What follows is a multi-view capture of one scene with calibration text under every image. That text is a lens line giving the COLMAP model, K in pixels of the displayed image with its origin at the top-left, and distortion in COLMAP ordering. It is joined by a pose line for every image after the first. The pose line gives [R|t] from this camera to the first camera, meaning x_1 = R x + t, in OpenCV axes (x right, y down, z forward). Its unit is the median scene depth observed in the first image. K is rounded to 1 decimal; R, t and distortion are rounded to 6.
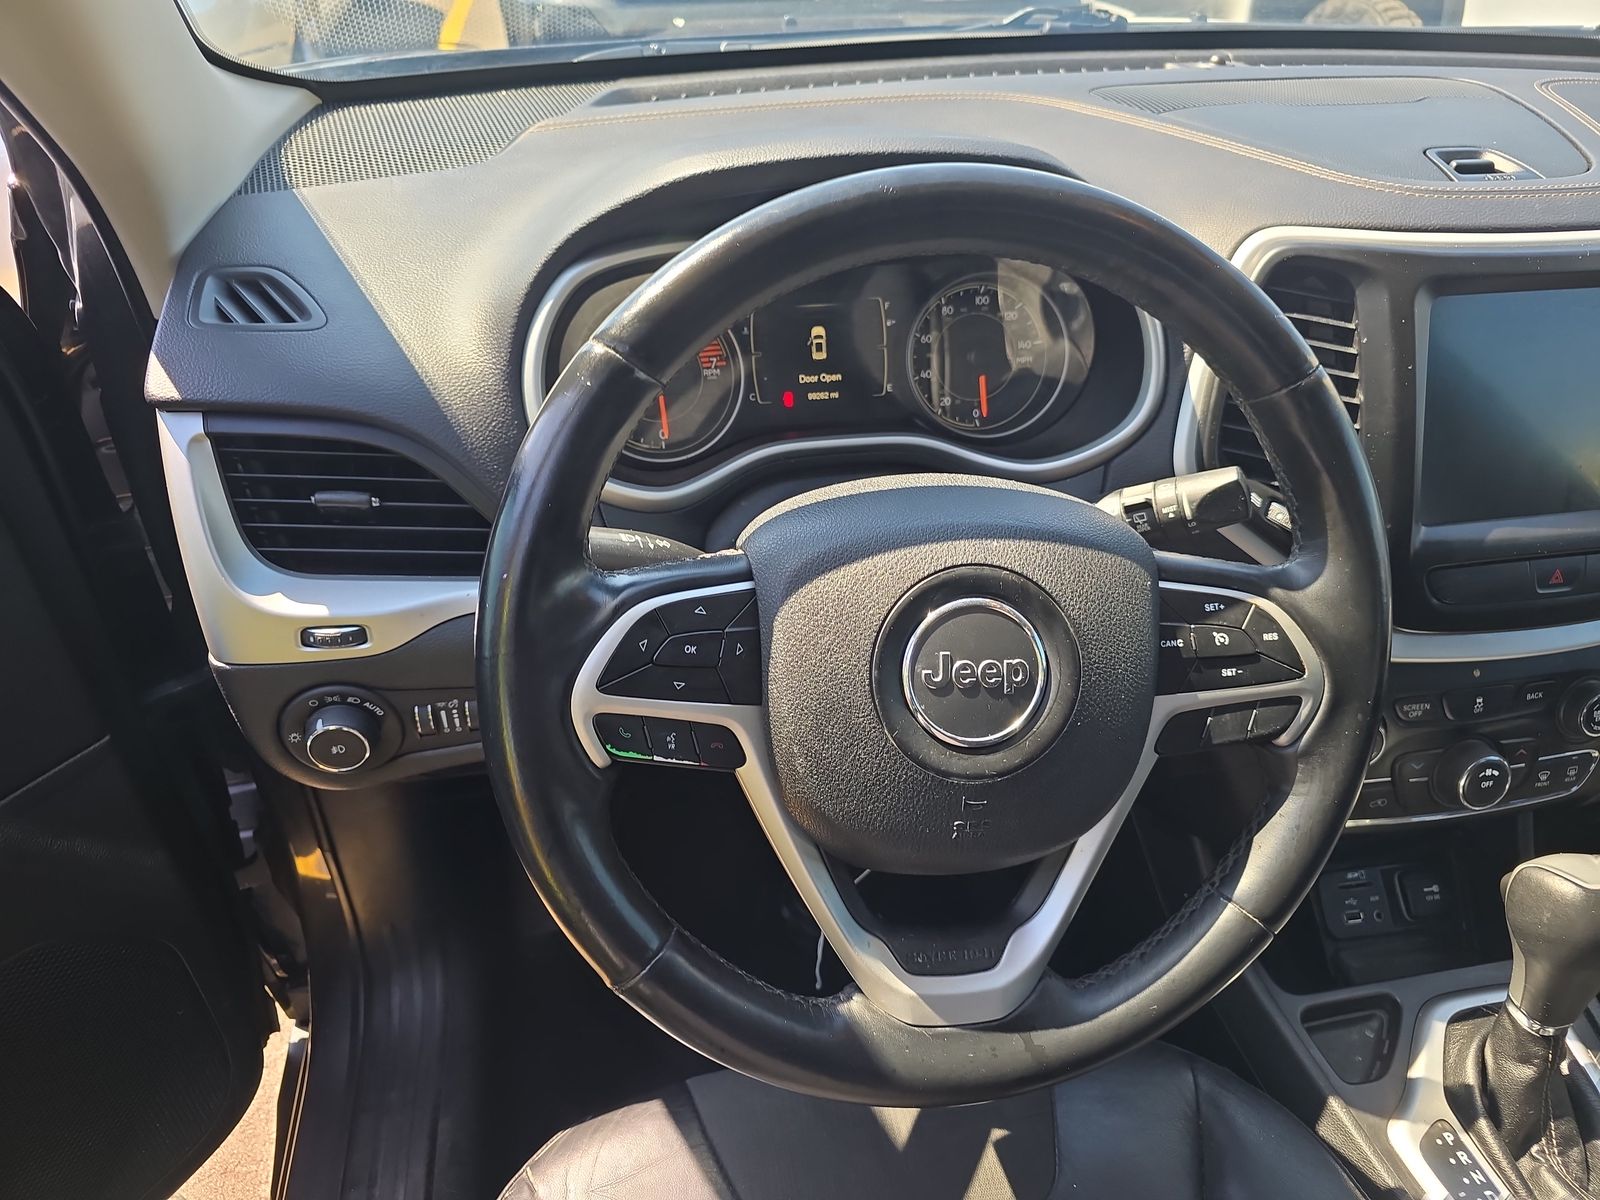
lens RADIAL K [[1081.0, 0, 797.1], [0, 1081.0, 601.5], [0, 0, 1]] dist [0.008302, -0.002255]
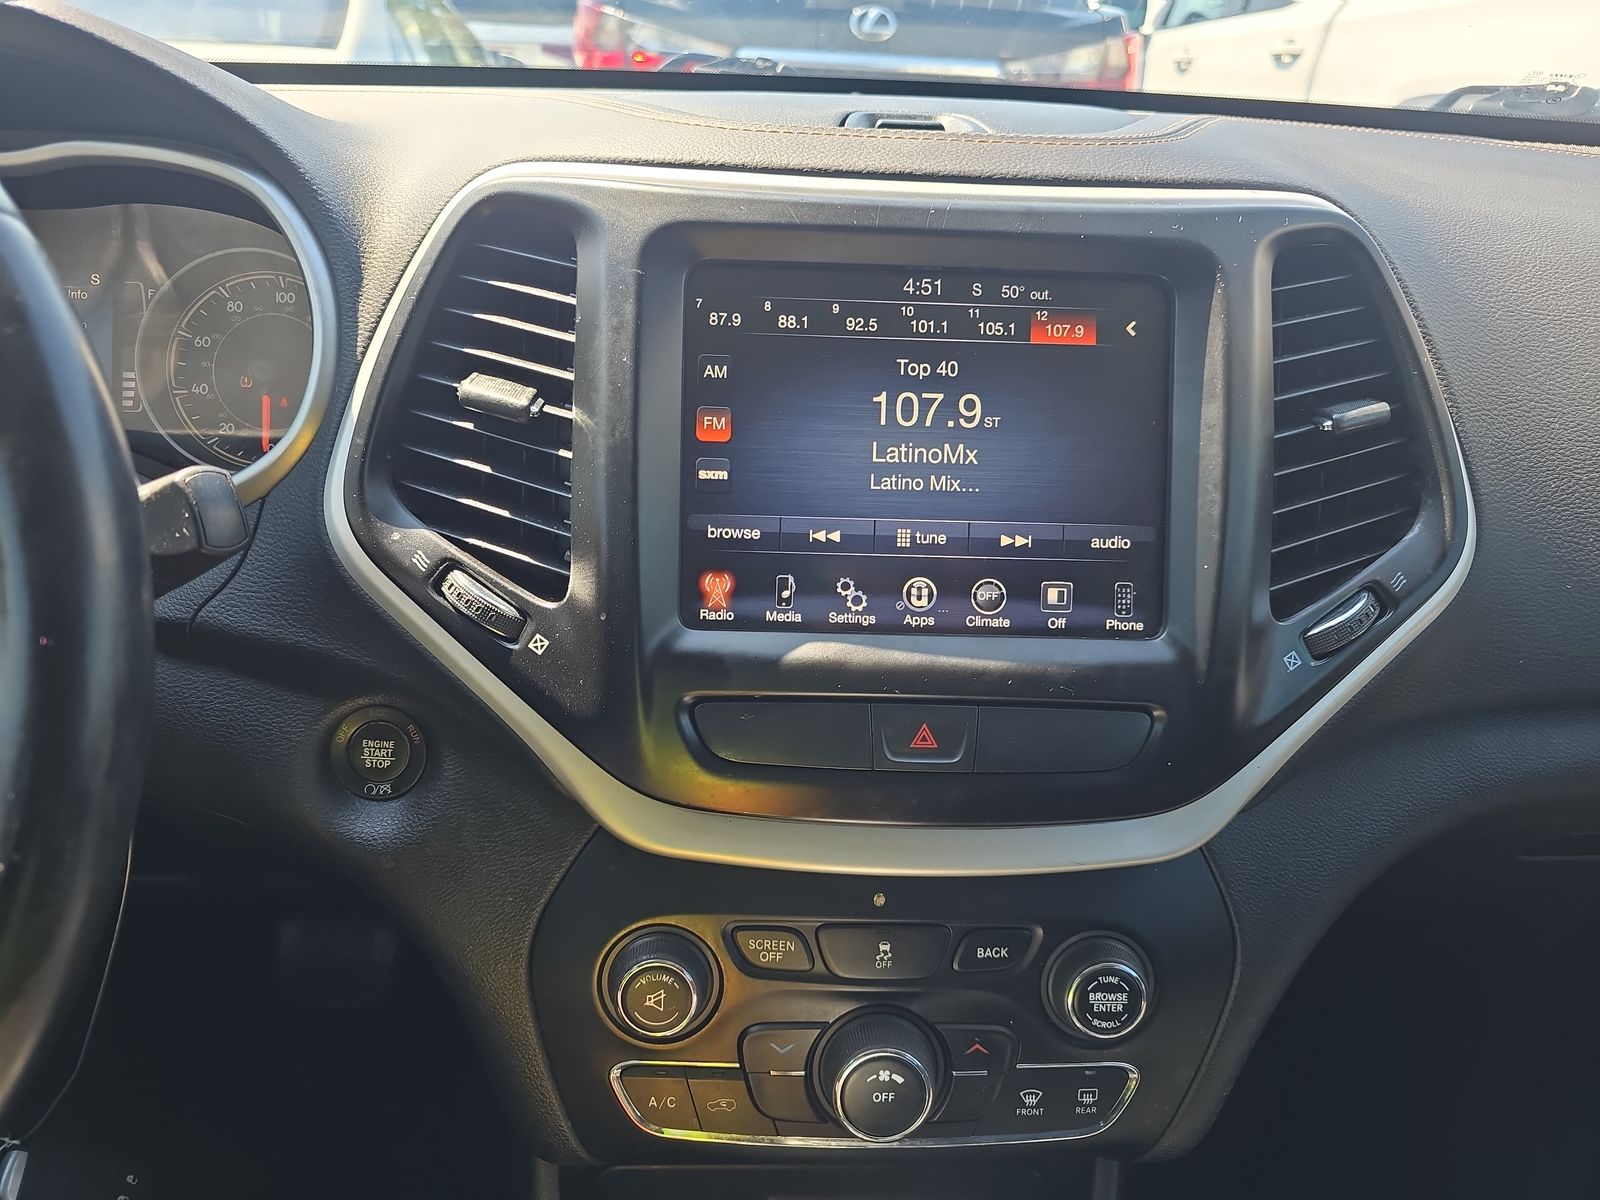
lens RADIAL K [[1081.0, 0, 799.8], [0, 1081.0, 597.3], [0, 0, 1]] dist [0.008302, -0.002255]
pose [[0.986745, 0.085411, -0.137981, 0.639640], [-0.109446, 0.978059, -0.177260, 0.012677], [0.119813, 0.190012, 0.974443, 0.367003]]
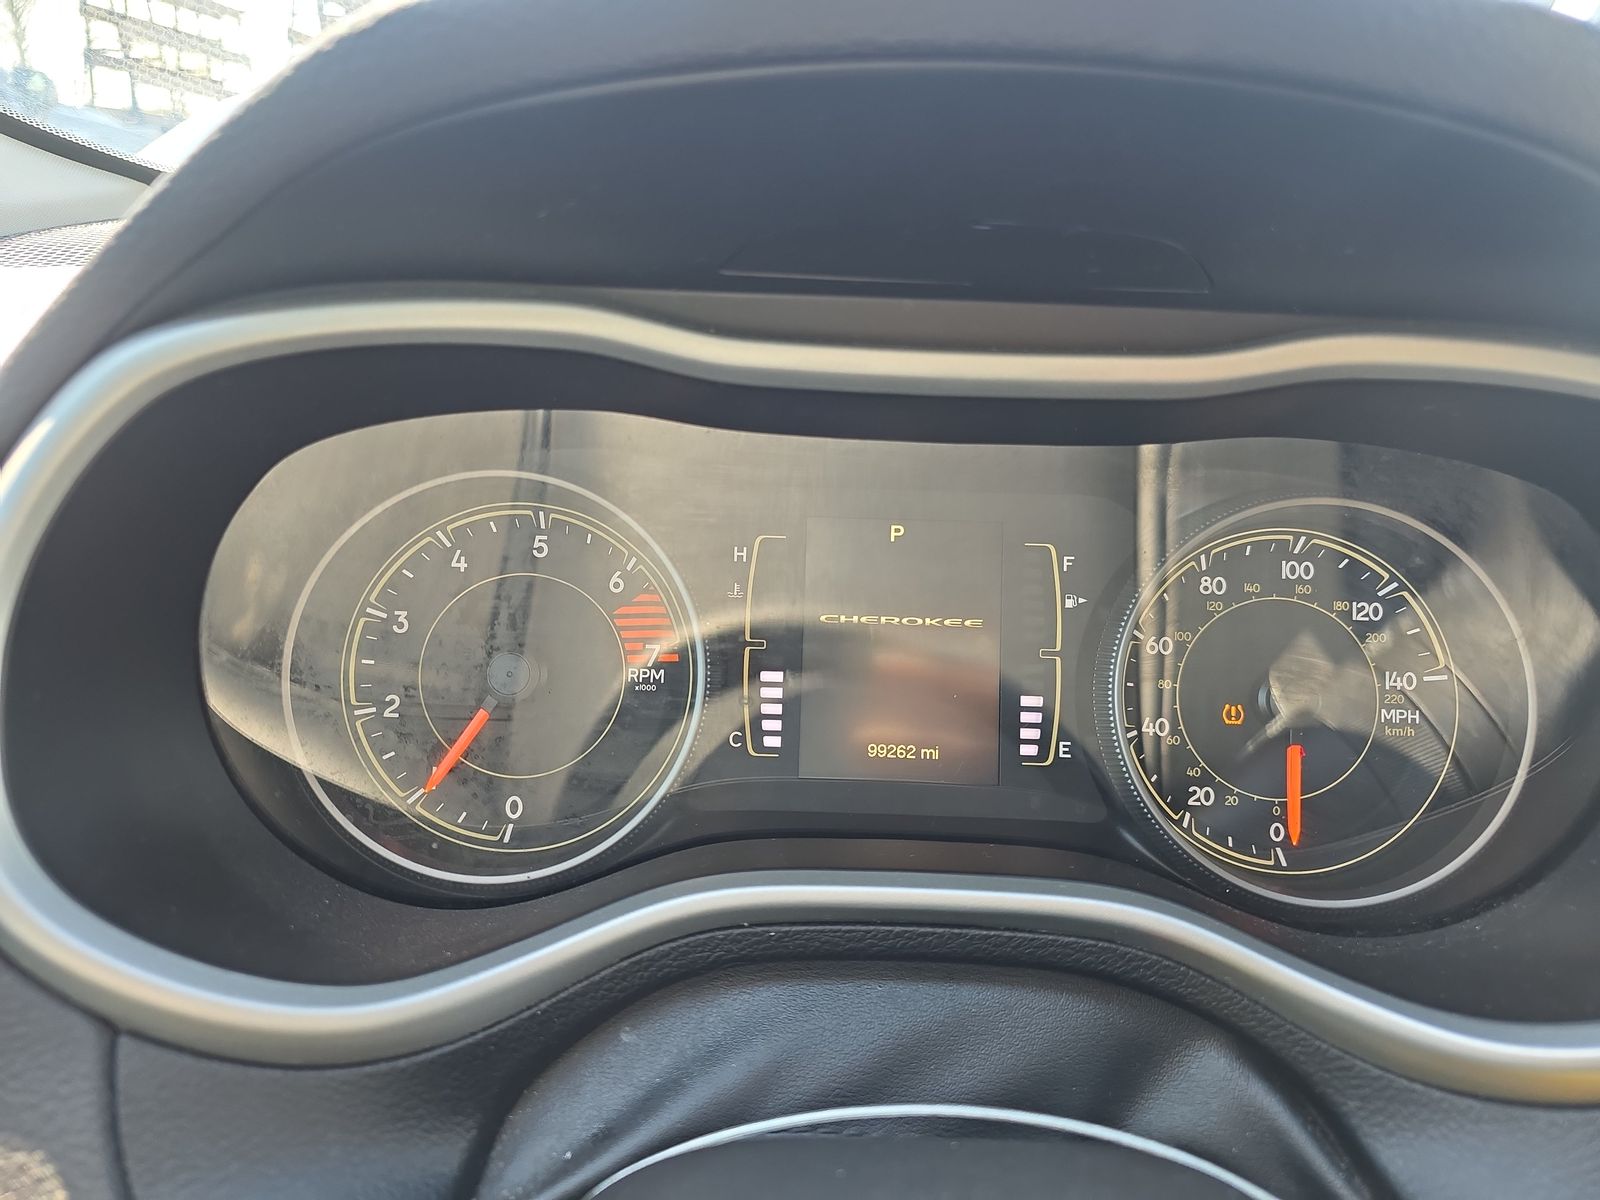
lens RADIAL K [[1081.0, 0, 799.3], [0, 1081.0, 599.0], [0, 0, 1]] dist [0.008302, -0.002255]
pose [[0.980829, 0.078254, -0.178470, 0.055570], [-0.124316, 0.956532, -0.263802, -0.130997], [0.150069, 0.280931, 0.947922, 0.572110]]
